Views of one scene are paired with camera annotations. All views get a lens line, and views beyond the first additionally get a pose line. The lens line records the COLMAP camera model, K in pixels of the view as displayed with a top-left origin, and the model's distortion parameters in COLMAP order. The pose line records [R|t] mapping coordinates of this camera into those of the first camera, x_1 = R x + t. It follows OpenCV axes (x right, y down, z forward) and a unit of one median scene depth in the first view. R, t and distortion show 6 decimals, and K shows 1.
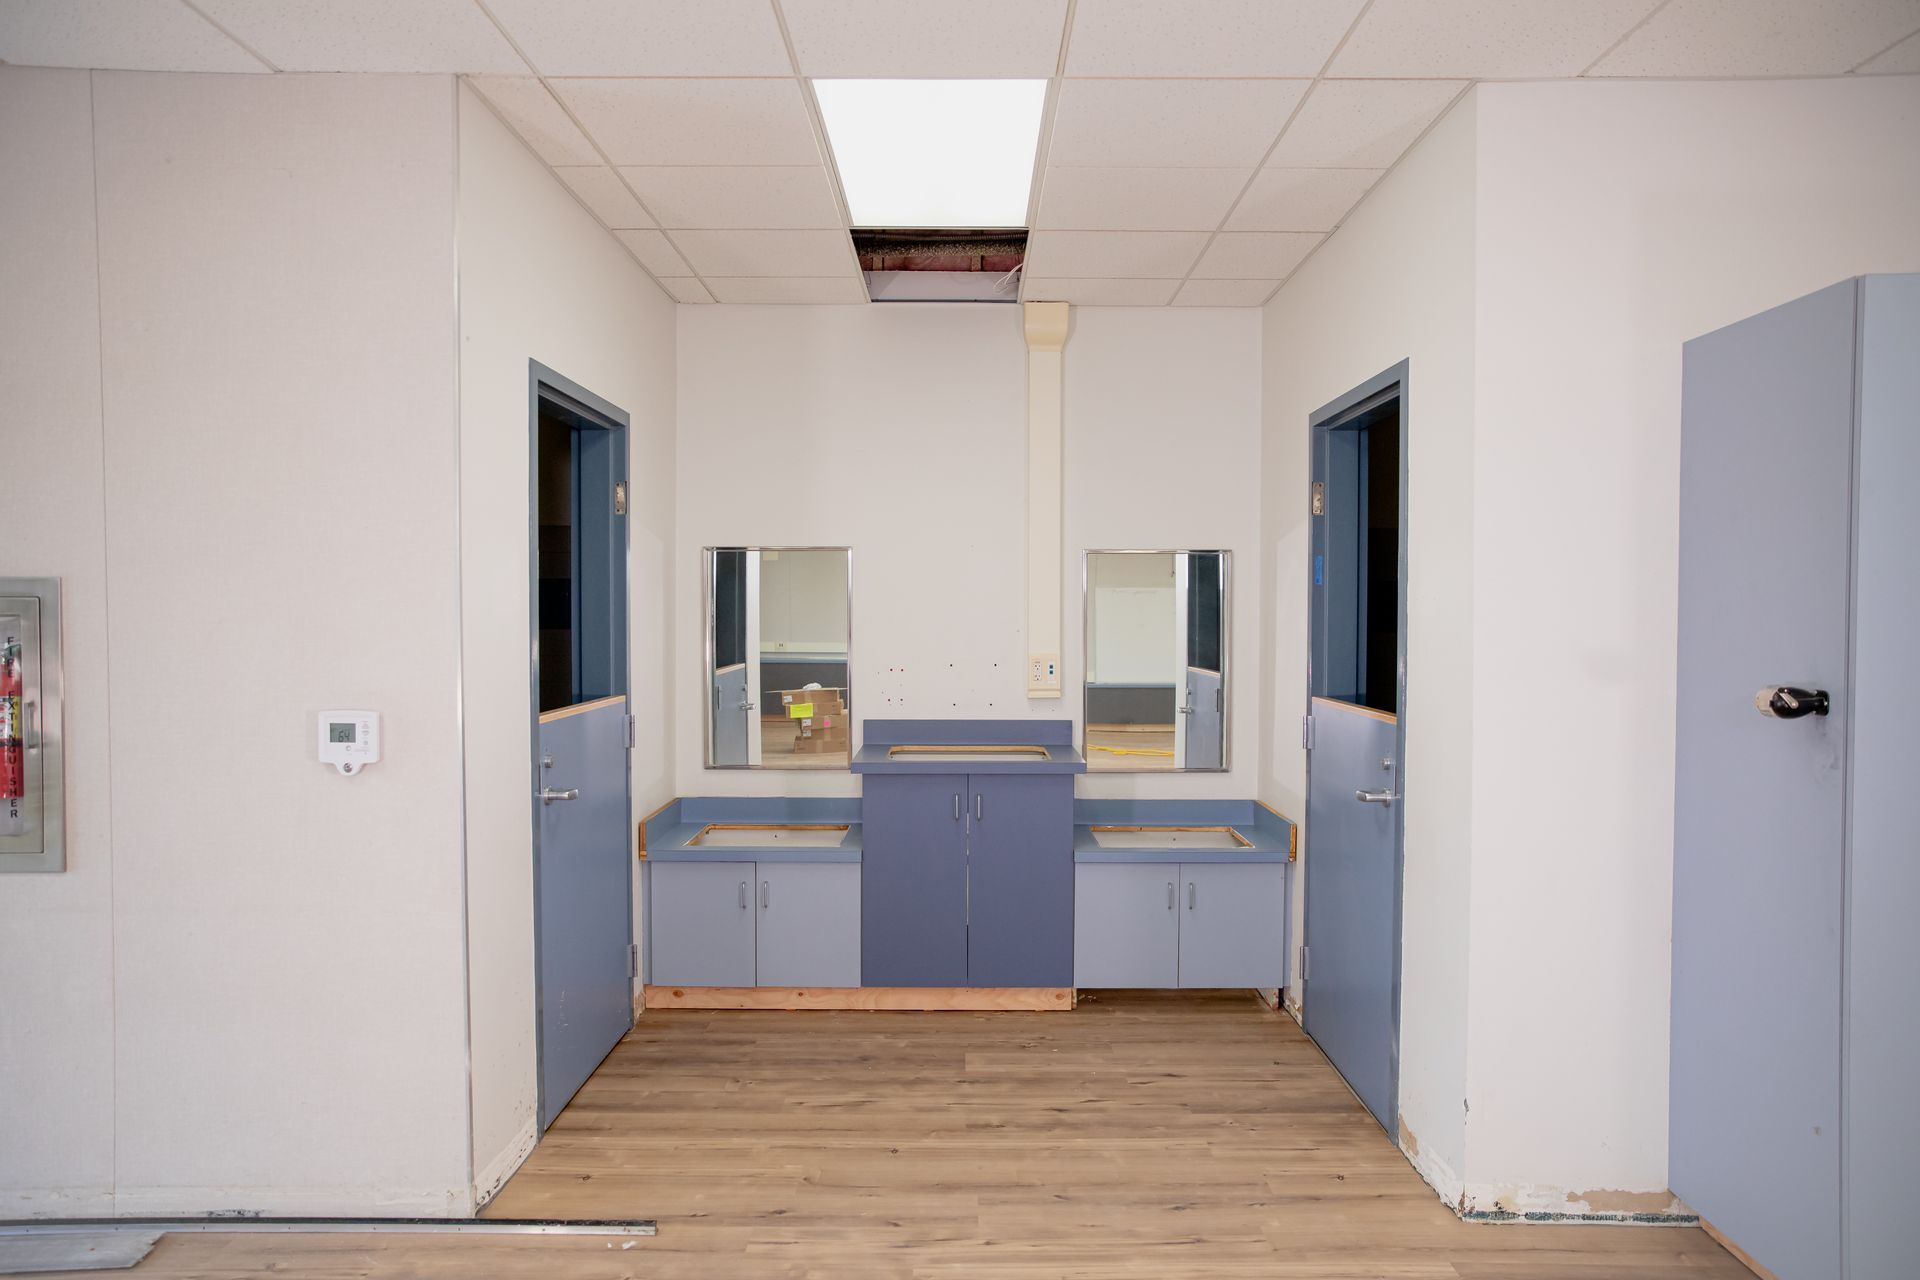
lens RADIAL K [[1294.8, 0, 959.5], [0, 1294.8, 649.4], [0, 0, 1]] dist [-0.071932, 0.089393]
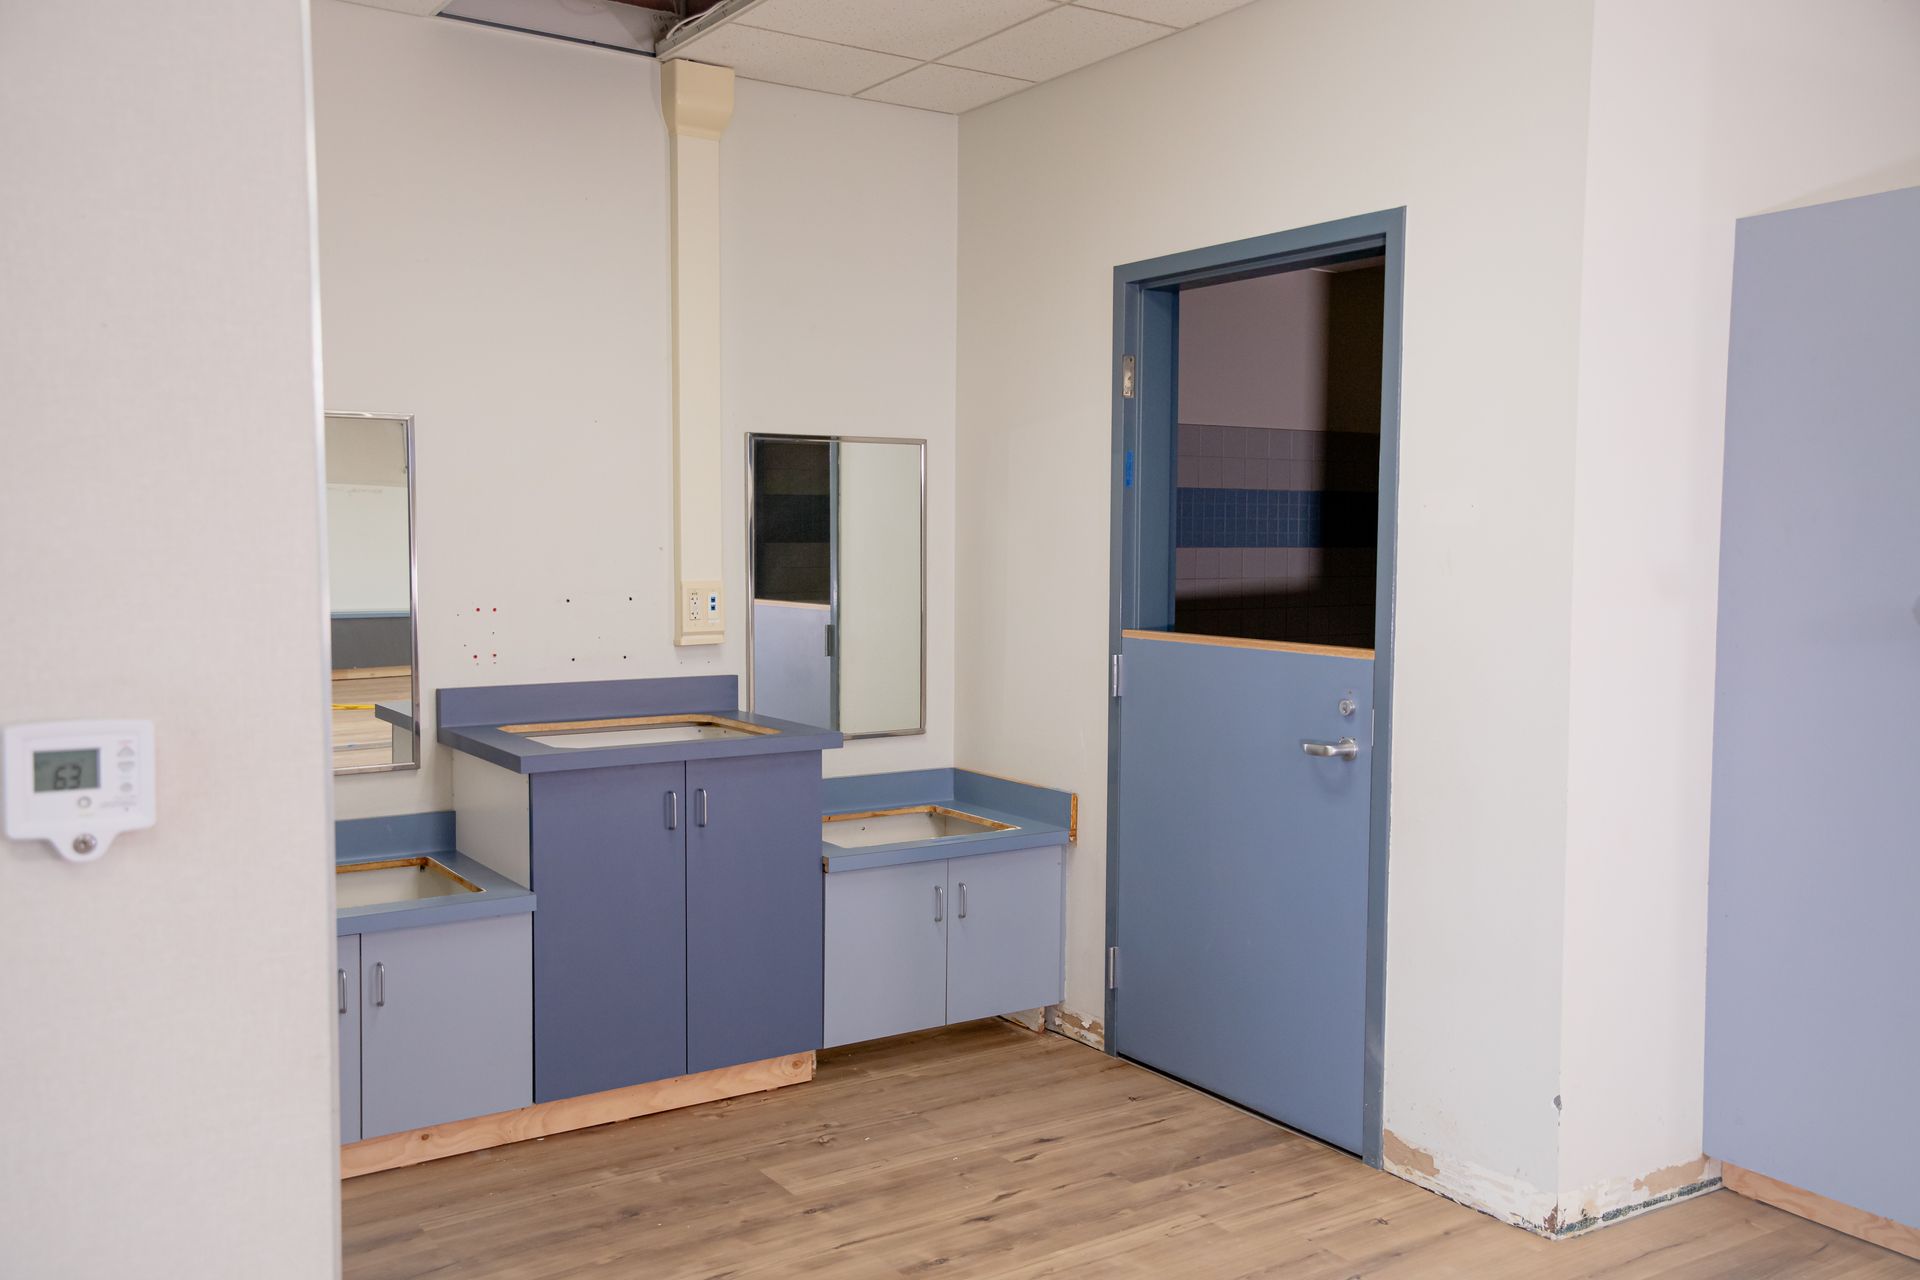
lens RADIAL K [[1654.9, 0, 960.0], [0, 1654.9, 640.0], [0, 0, 1]] dist [-0.003288, 0.147537]
pose [[0.830469, -0.035162, 0.555954, -0.397675], [0.012715, 0.998942, 0.044186, -0.003261], [-0.556920, -0.029626, 0.830038, 0.230693]]
